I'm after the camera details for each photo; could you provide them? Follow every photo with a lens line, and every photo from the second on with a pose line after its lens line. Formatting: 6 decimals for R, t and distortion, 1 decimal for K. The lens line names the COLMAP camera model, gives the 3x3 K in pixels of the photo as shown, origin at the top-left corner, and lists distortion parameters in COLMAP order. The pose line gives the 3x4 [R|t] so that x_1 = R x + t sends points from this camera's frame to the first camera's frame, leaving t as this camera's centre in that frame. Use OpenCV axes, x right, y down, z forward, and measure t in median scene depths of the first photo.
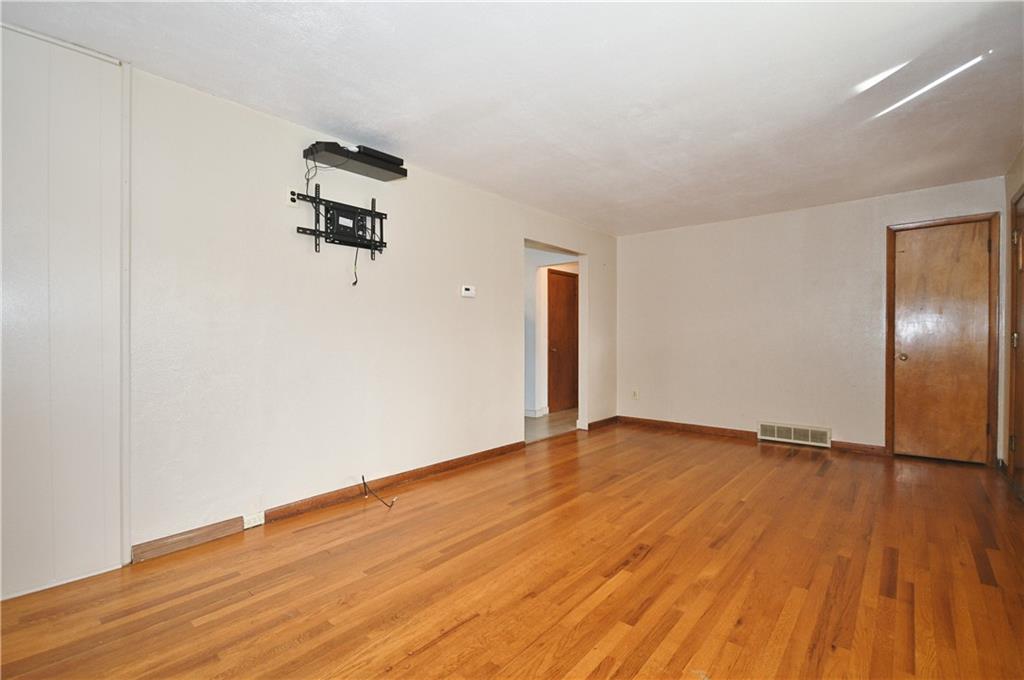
lens RADIAL K [[466.8, 0, 505.3], [0, 466.8, 342.3], [0, 0, 1]] dist [-0.006015, -0.000543]
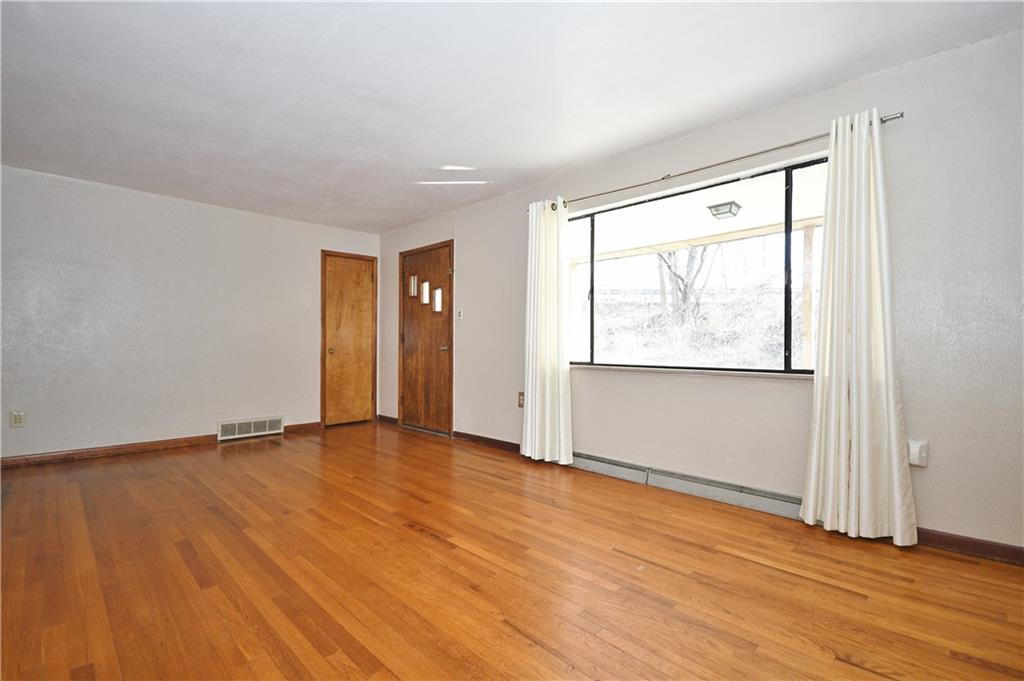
lens RADIAL K [[466.8, 0, 505.7], [0, 466.8, 342.3], [0, 0, 1]] dist [-0.006015, -0.000543]
pose [[0.062210, 0.011141, 0.998001, -0.482502], [0.005517, 0.999919, -0.011507, 0.027941], [-0.998048, 0.006222, 0.062144, 0.468468]]
